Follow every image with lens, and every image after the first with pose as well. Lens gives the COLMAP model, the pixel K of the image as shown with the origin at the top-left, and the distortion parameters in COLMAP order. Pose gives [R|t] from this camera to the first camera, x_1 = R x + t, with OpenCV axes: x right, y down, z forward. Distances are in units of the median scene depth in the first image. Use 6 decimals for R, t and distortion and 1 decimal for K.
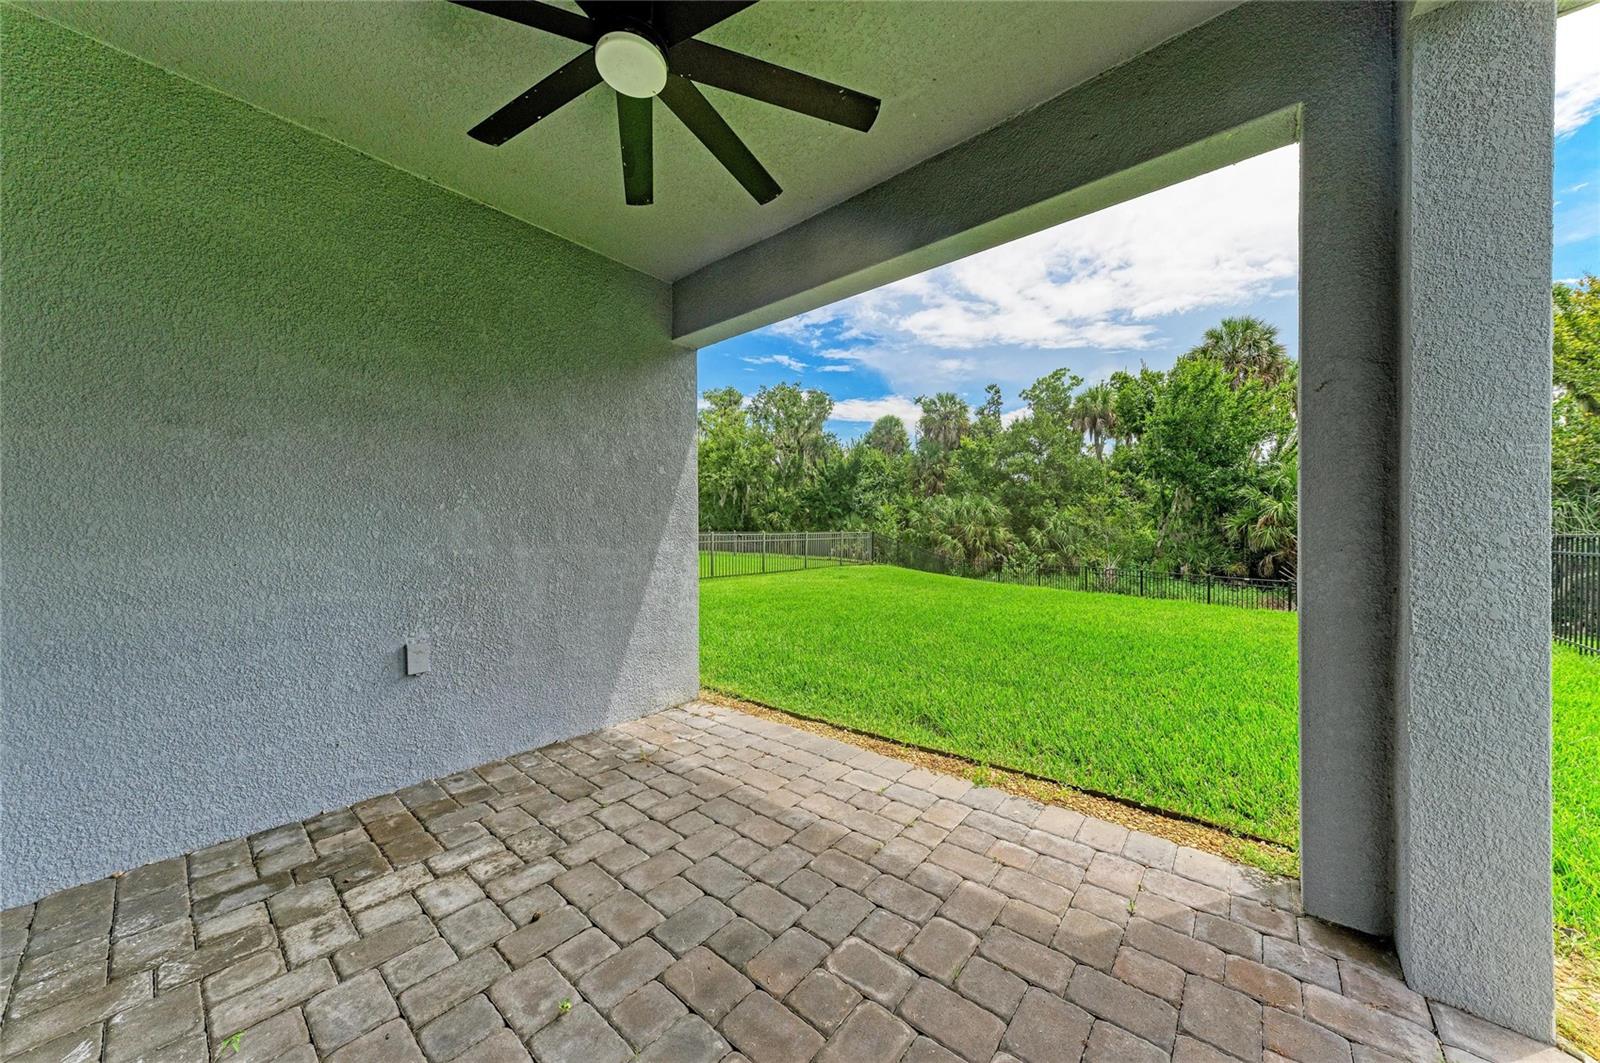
lens RADIAL K [[536.6, 0, 800.0], [0, 536.6, 531.5], [0, 0, 1]] dist [0.011262, -0.000027]
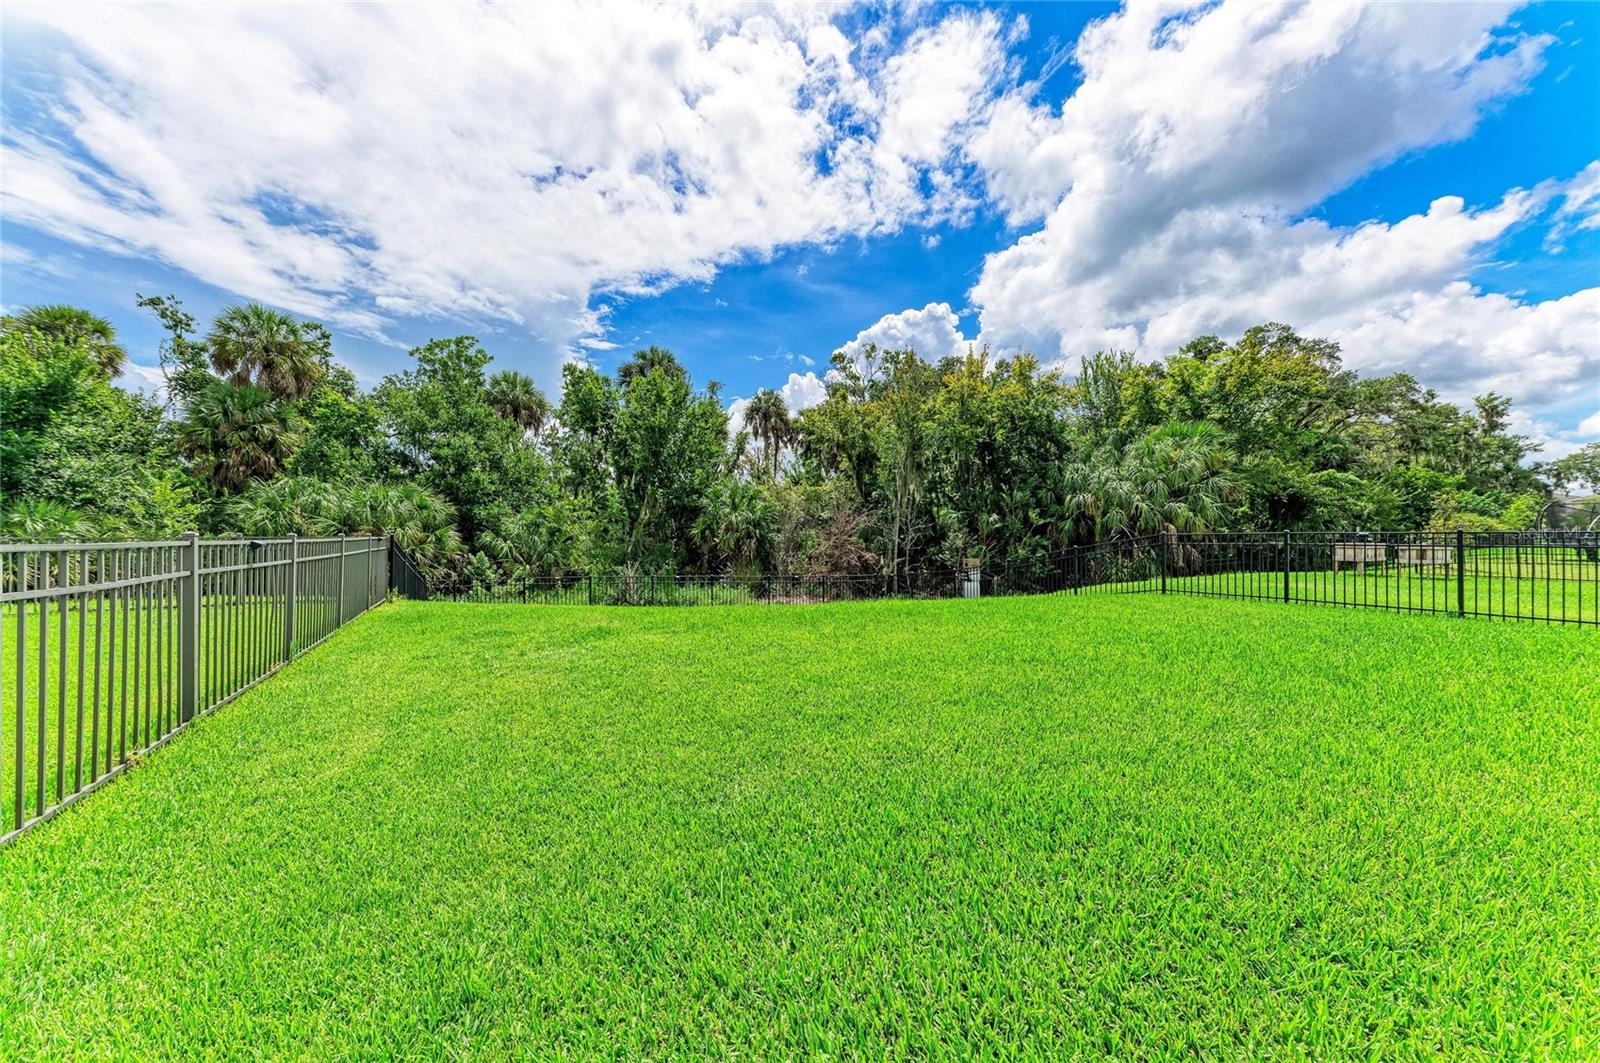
lens RADIAL K [[536.6, 0, 800.0], [0, 536.6, 531.5], [0, 0, 1]] dist [0.011262, -0.000027]
pose [[0.330198, 0.009117, 0.943868, -0.117886], [0.002859, 0.999939, -0.010659, 0.000521], [-0.943907, 0.006218, 0.330152, 0.267812]]
